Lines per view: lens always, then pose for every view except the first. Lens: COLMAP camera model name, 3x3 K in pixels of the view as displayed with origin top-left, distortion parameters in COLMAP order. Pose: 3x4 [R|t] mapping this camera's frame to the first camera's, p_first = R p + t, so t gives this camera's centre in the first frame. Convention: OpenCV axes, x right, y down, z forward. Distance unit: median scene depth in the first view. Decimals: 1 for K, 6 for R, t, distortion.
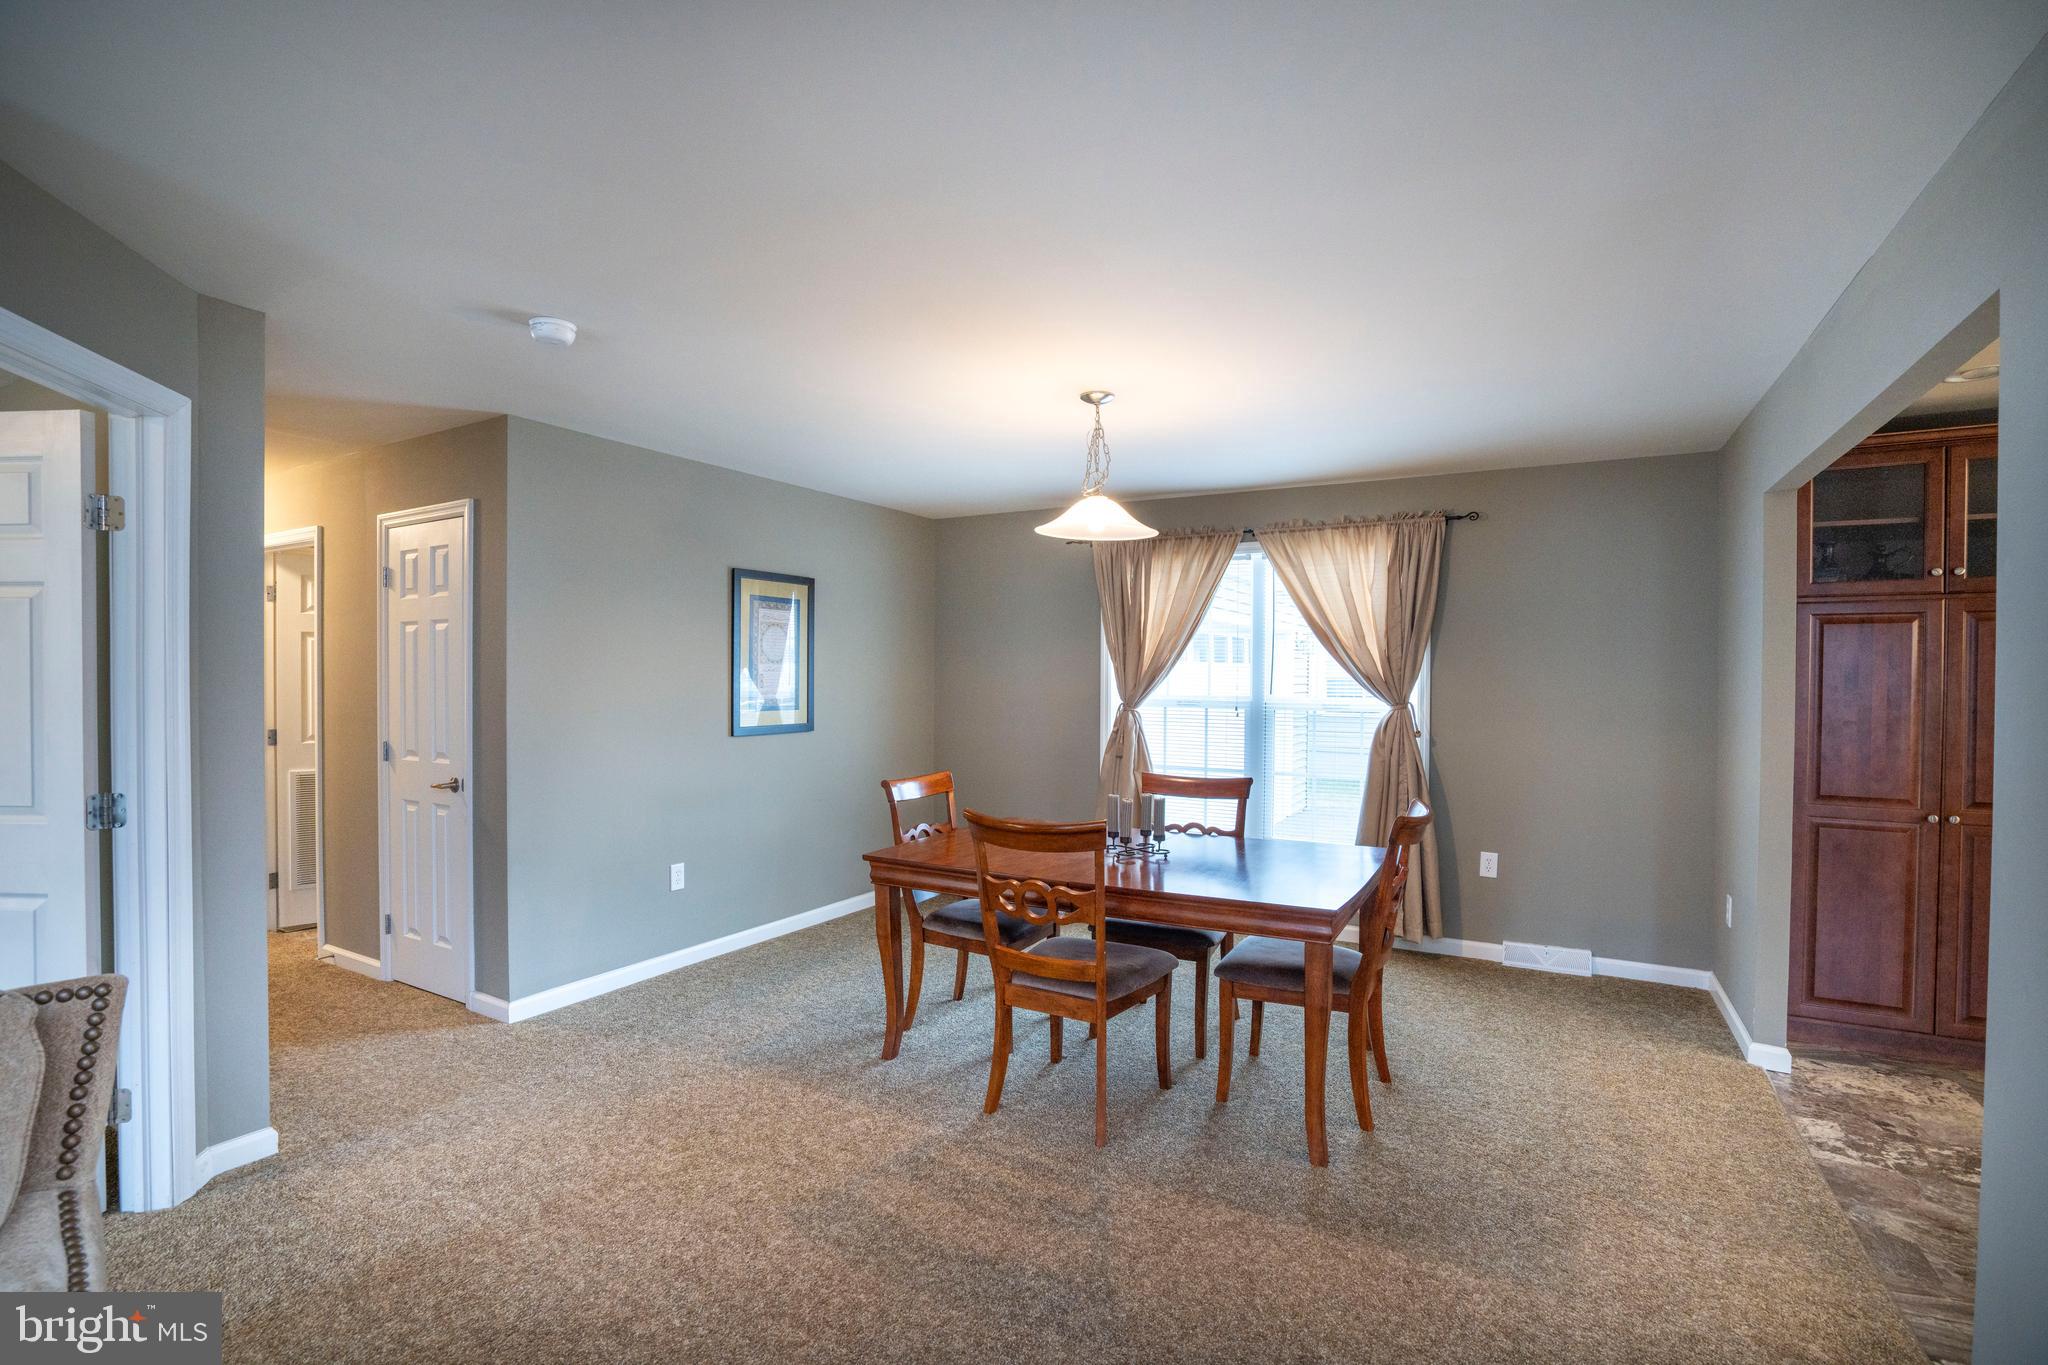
lens RADIAL K [[942.5, 0, 1018.6], [0, 942.5, 685.0], [0, 0, 1]] dist [-0.070950, 0.029909]
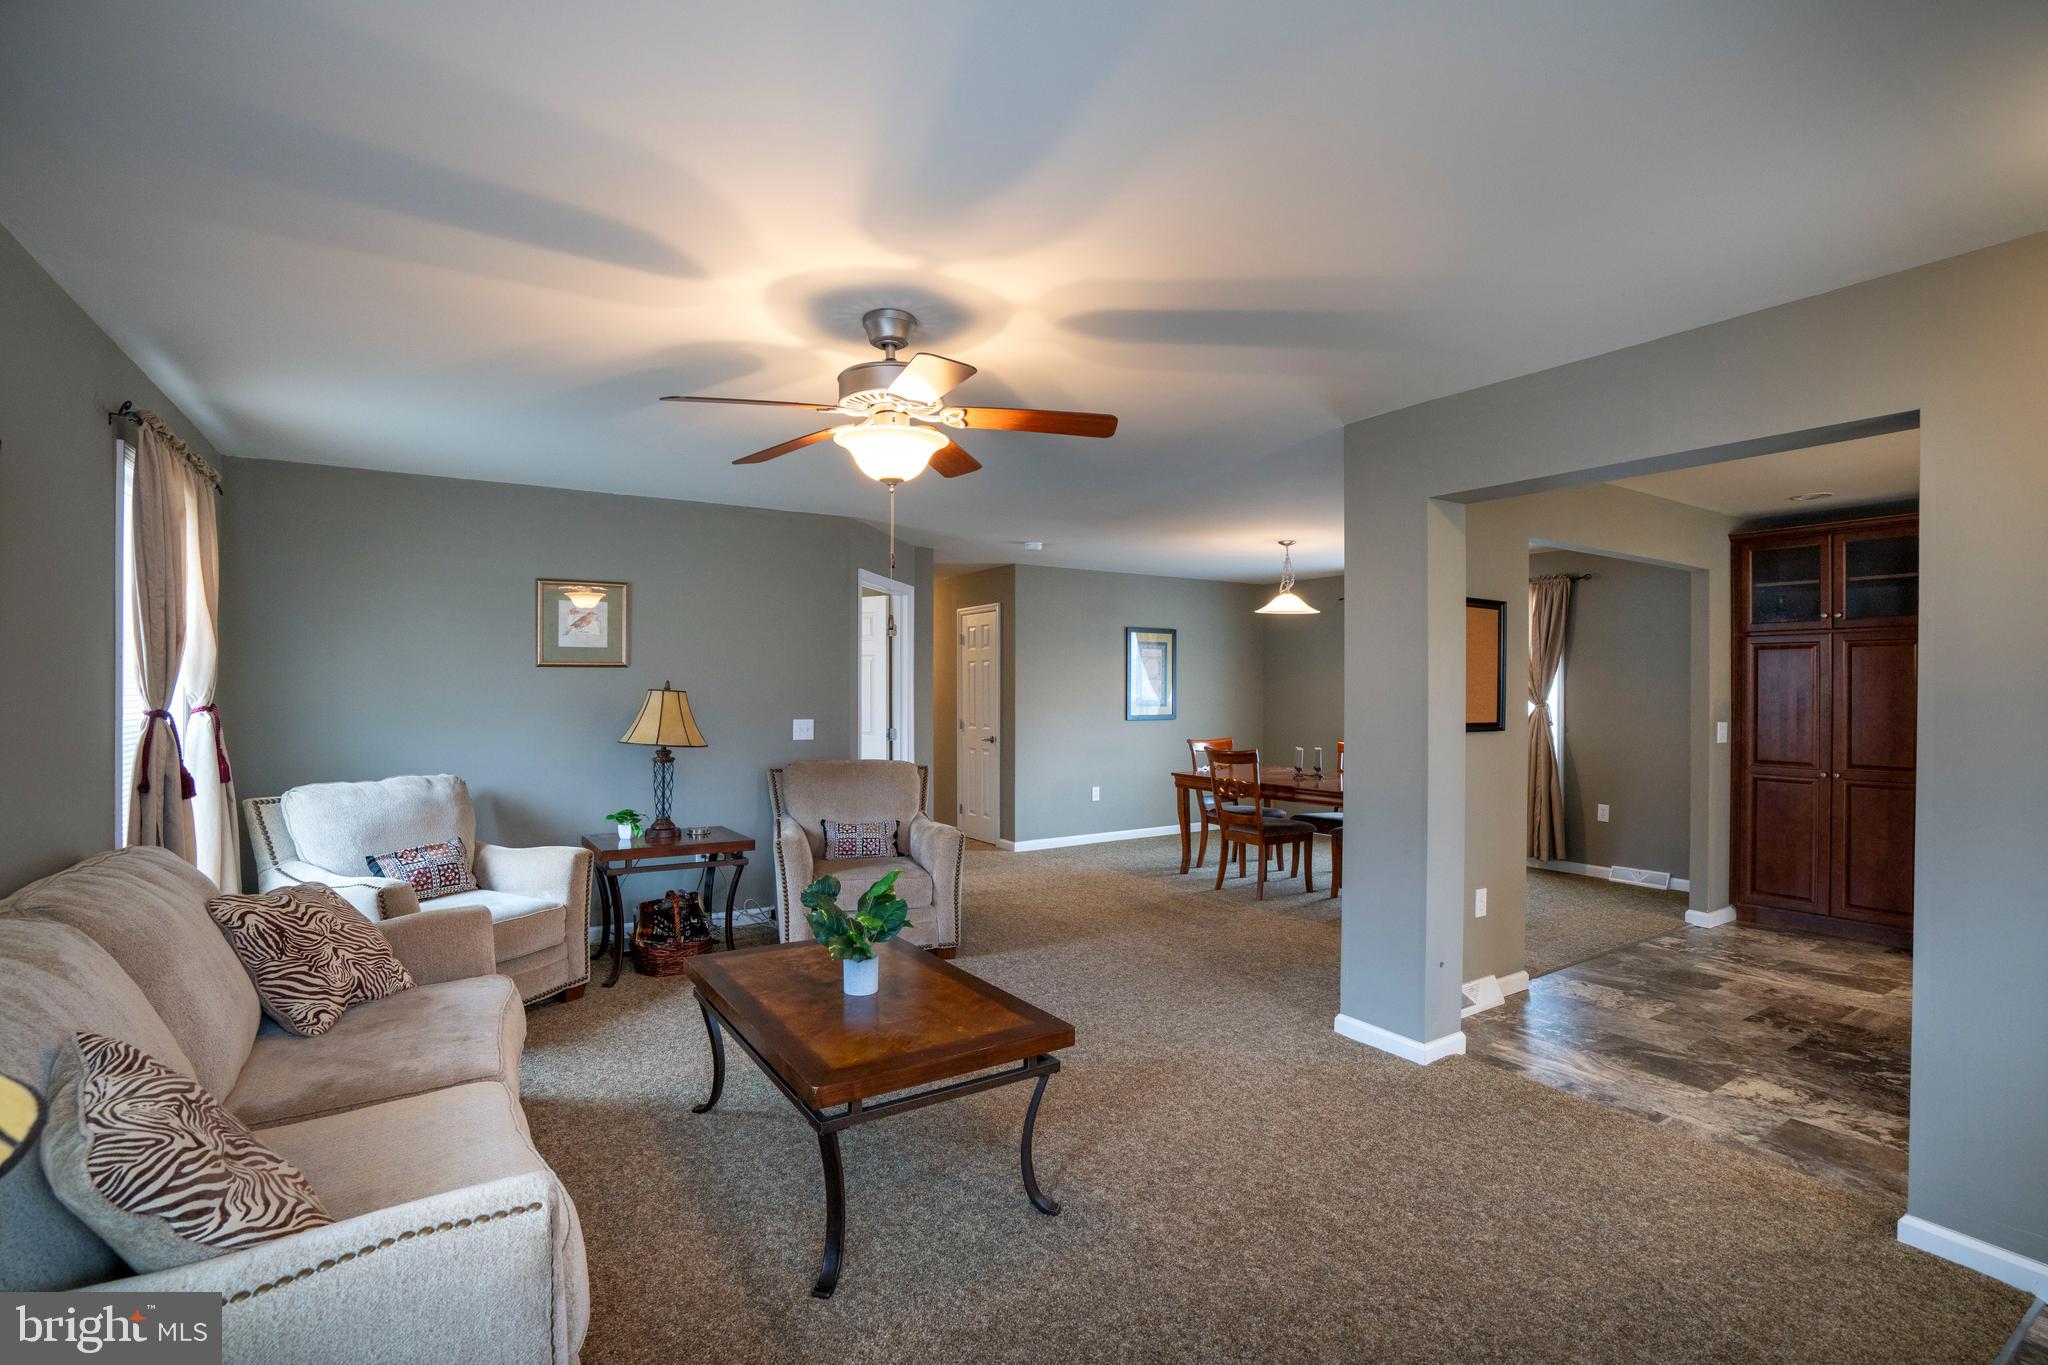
lens RADIAL K [[942.5, 0, 1018.6], [0, 942.5, 685.0], [0, 0, 1]] dist [-0.070950, 0.029909]
pose [[0.882814, -0.005406, -0.469692, 0.444469], [-0.001289, 0.999902, -0.013932, 0.014915], [0.469721, 0.012904, 0.882720, -0.859196]]
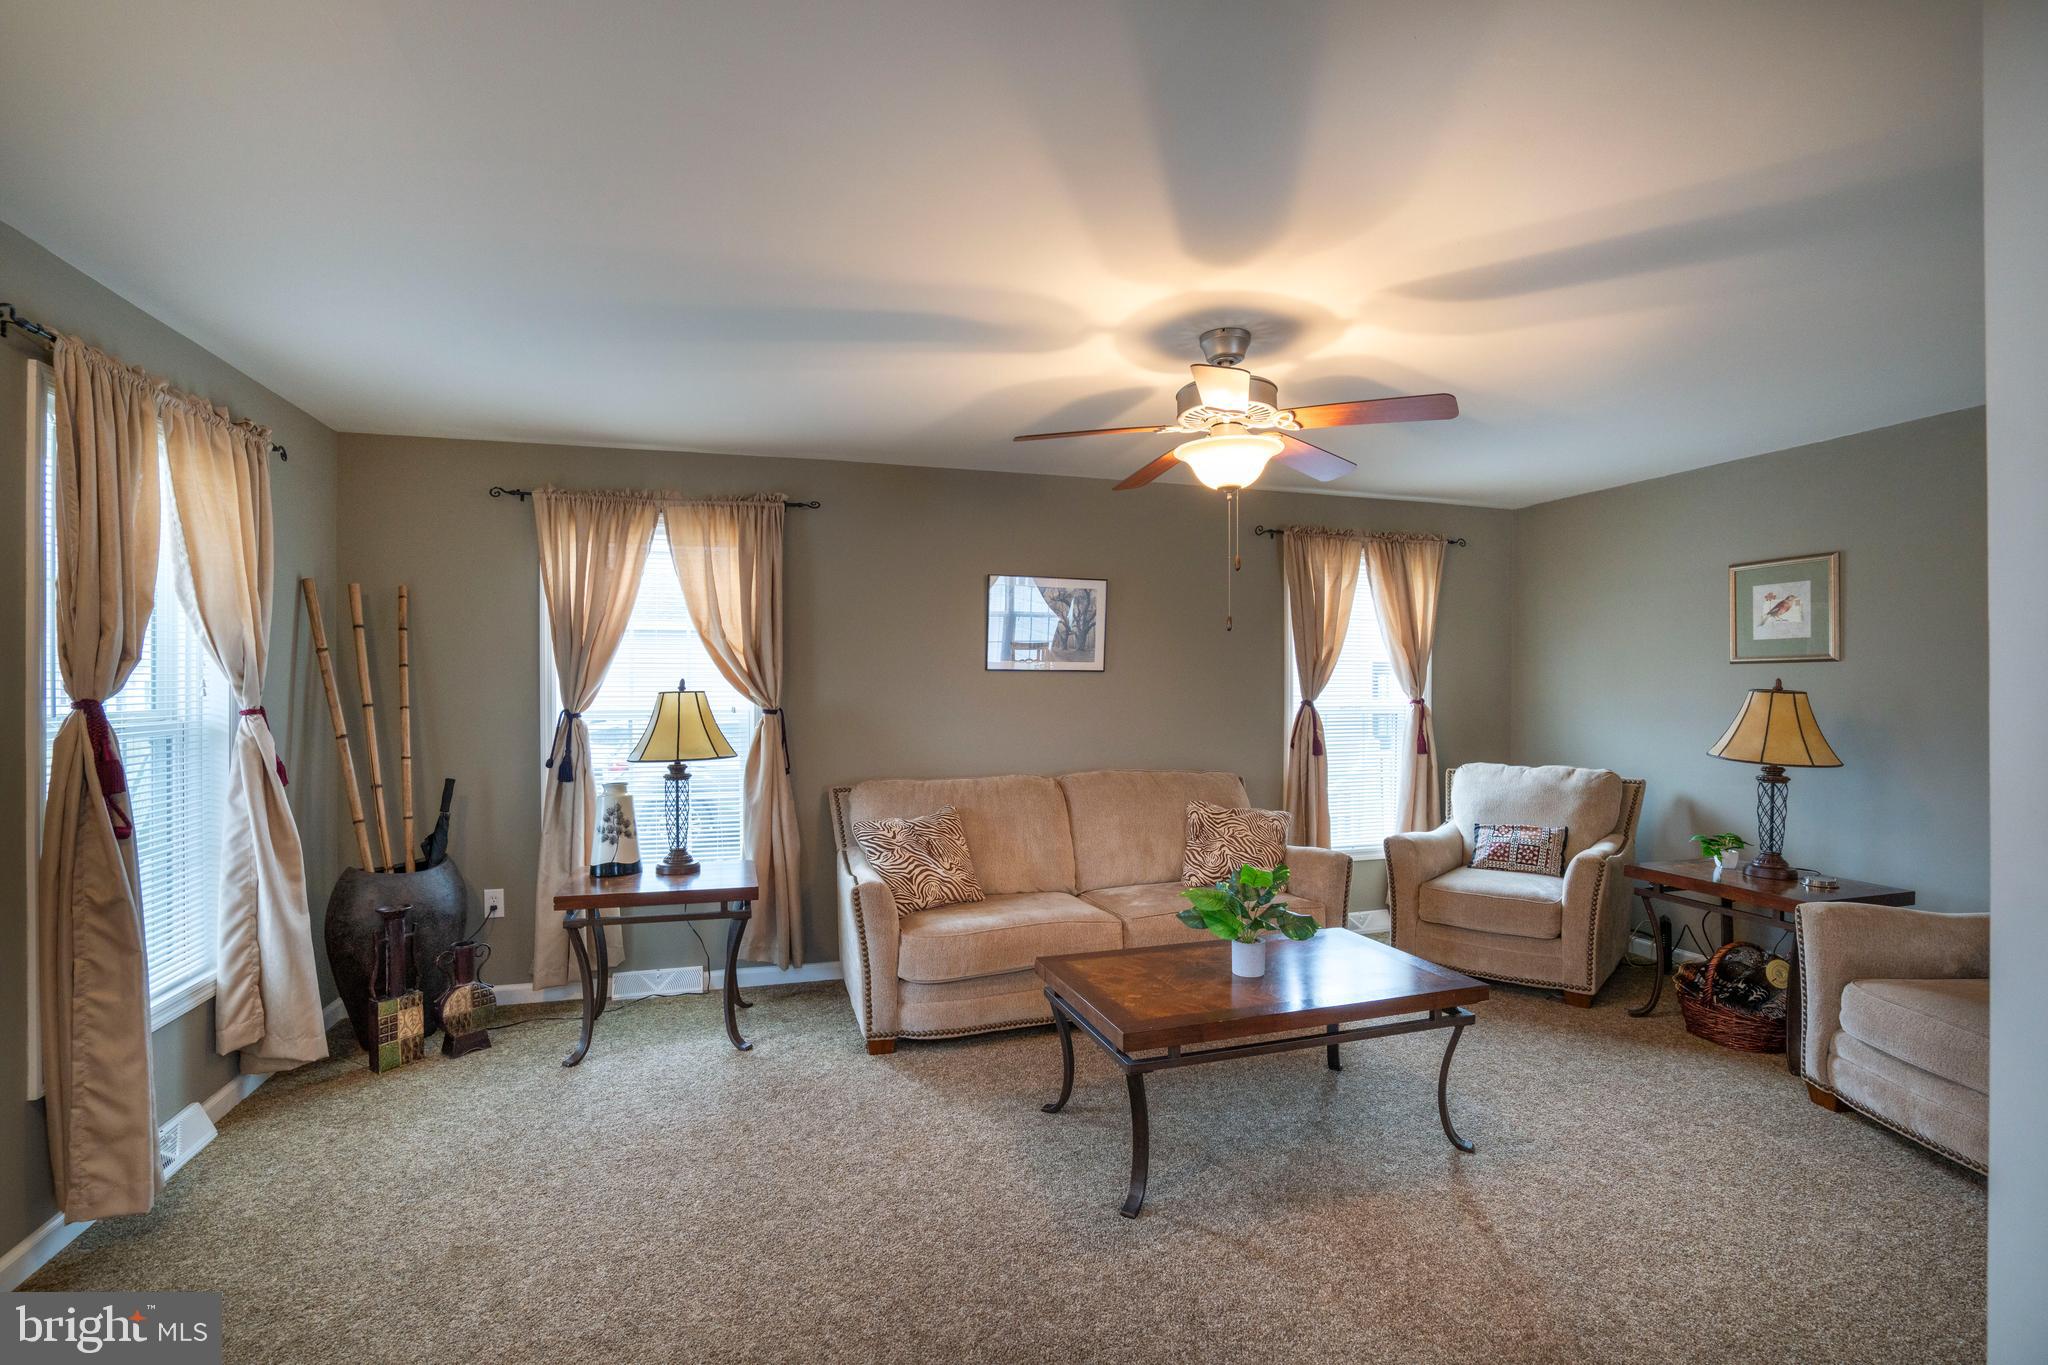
lens RADIAL K [[942.5, 0, 1018.6], [0, 942.5, 685.0], [0, 0, 1]] dist [-0.070950, 0.029909]
pose [[-0.687828, -0.006673, -0.725843, 0.671911], [-0.012561, 0.999917, 0.002711, 0.006882], [0.725765, 0.010982, -0.687855, 0.074799]]
